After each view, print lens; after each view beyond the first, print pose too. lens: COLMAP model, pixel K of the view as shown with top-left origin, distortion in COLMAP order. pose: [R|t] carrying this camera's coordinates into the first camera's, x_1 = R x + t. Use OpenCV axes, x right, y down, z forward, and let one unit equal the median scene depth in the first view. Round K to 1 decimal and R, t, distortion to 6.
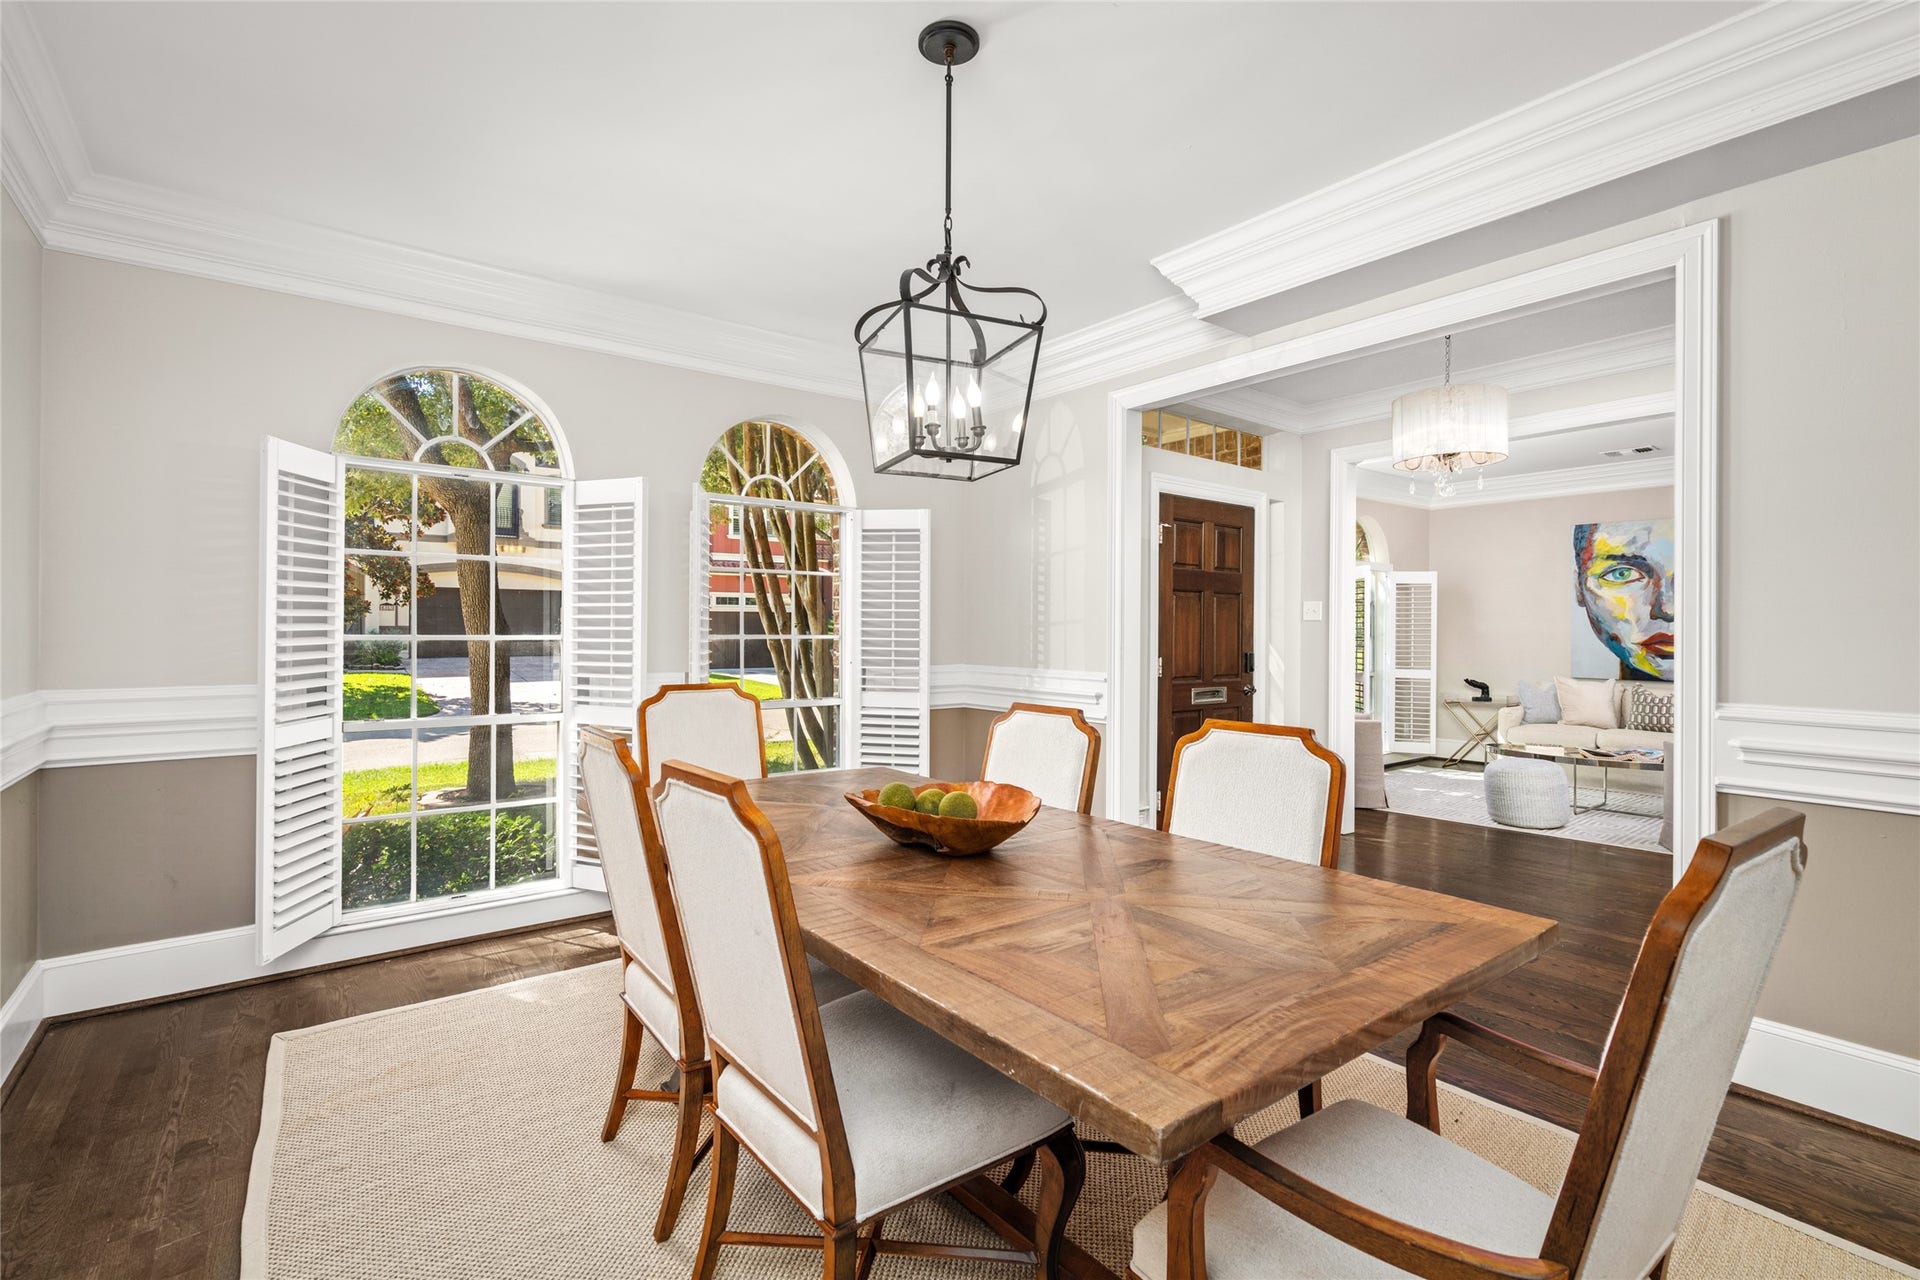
lens RADIAL K [[876.6, 0, 951.5], [0, 876.6, 632.0], [0, 0, 1]] dist [-0.003669, 0.000916]
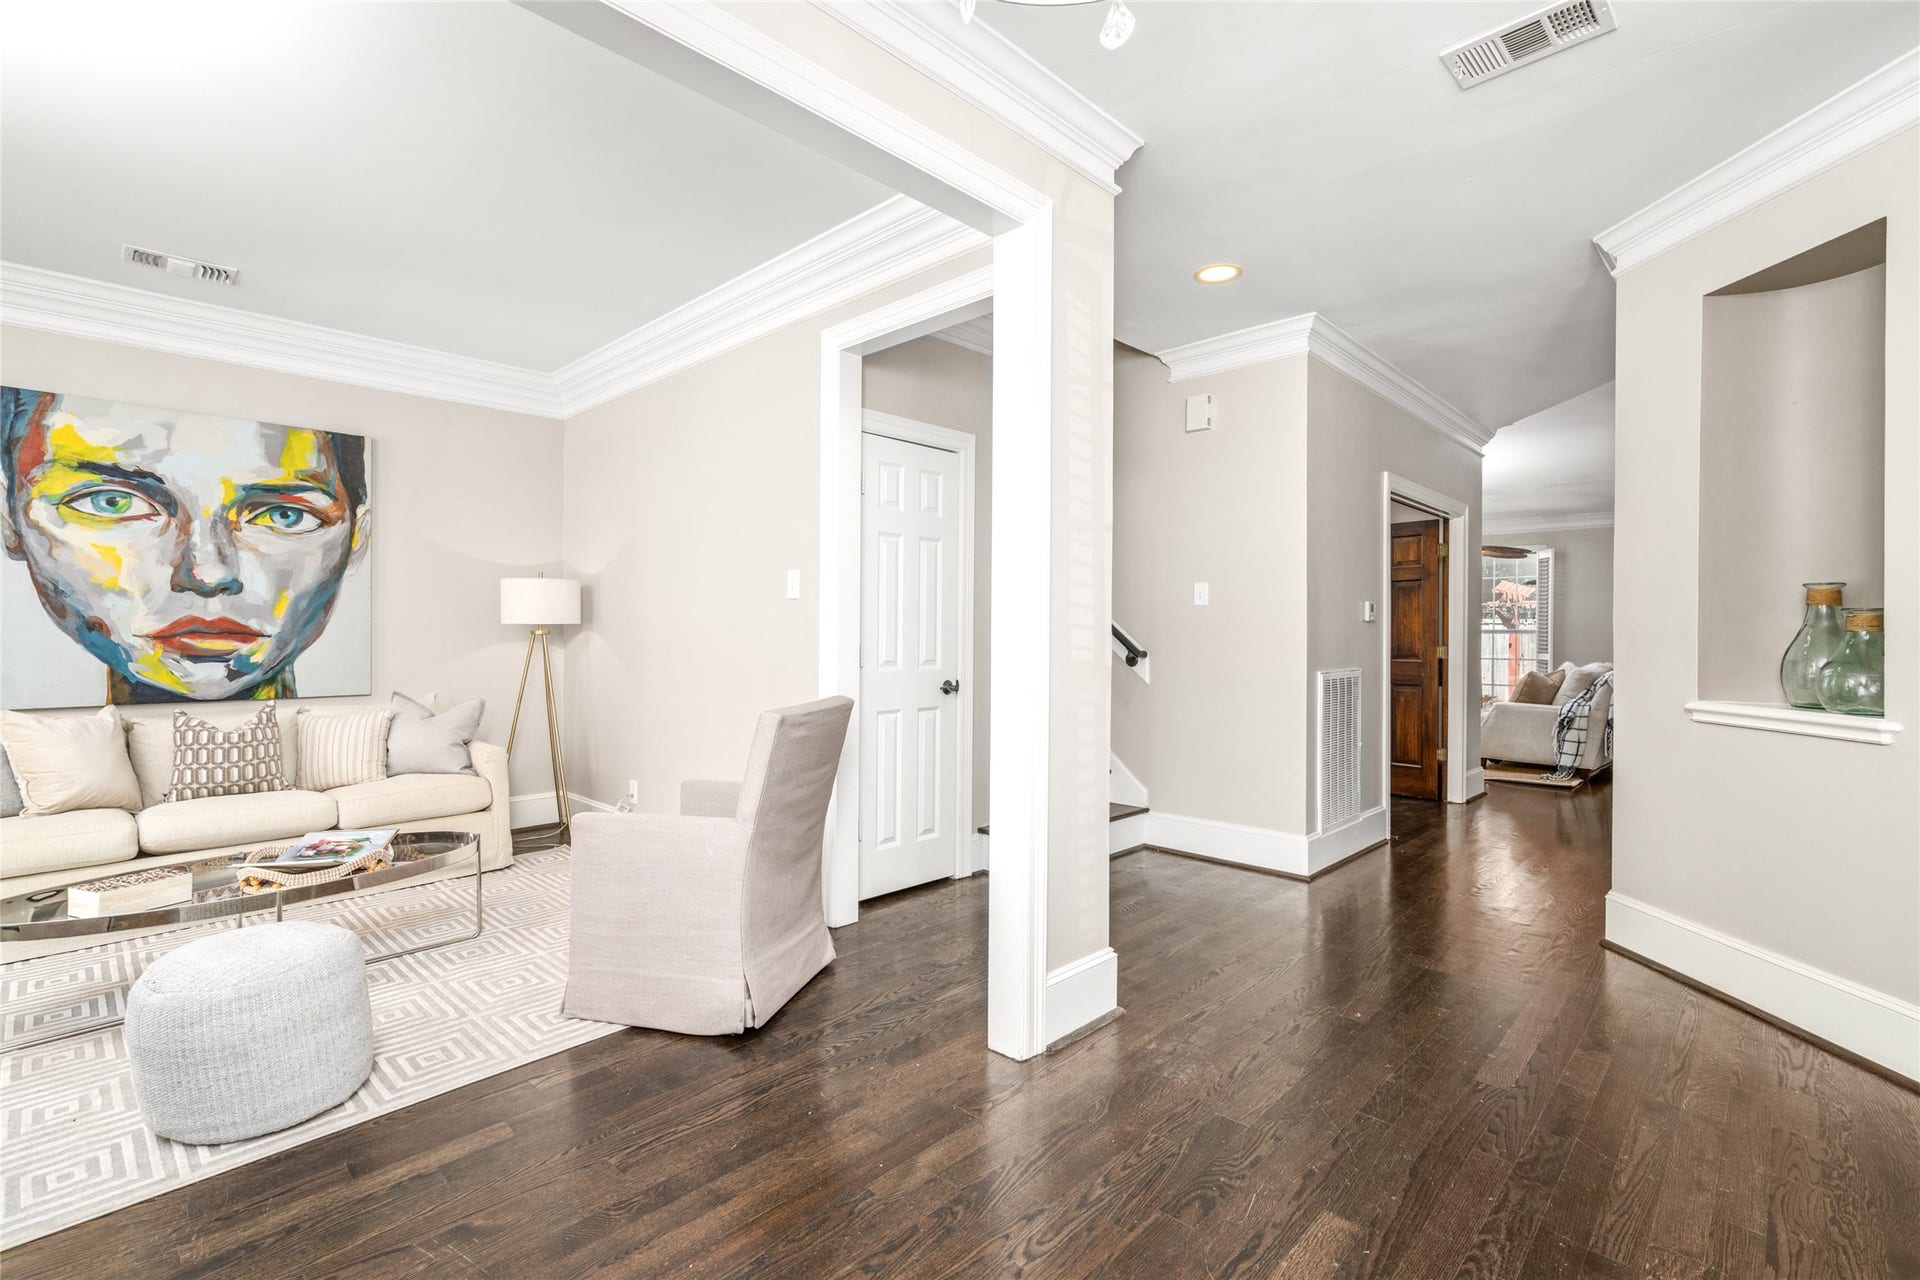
lens RADIAL K [[876.6, 0, 958.8], [0, 876.6, 632.3], [0, 0, 1]] dist [-0.003669, 0.000916]
pose [[-0.155217, -0.009621, 0.987834, 0.175056], [-0.003481, 0.999952, 0.009192, 0.004486], [-0.987874, -0.002012, -0.155243, 0.586405]]
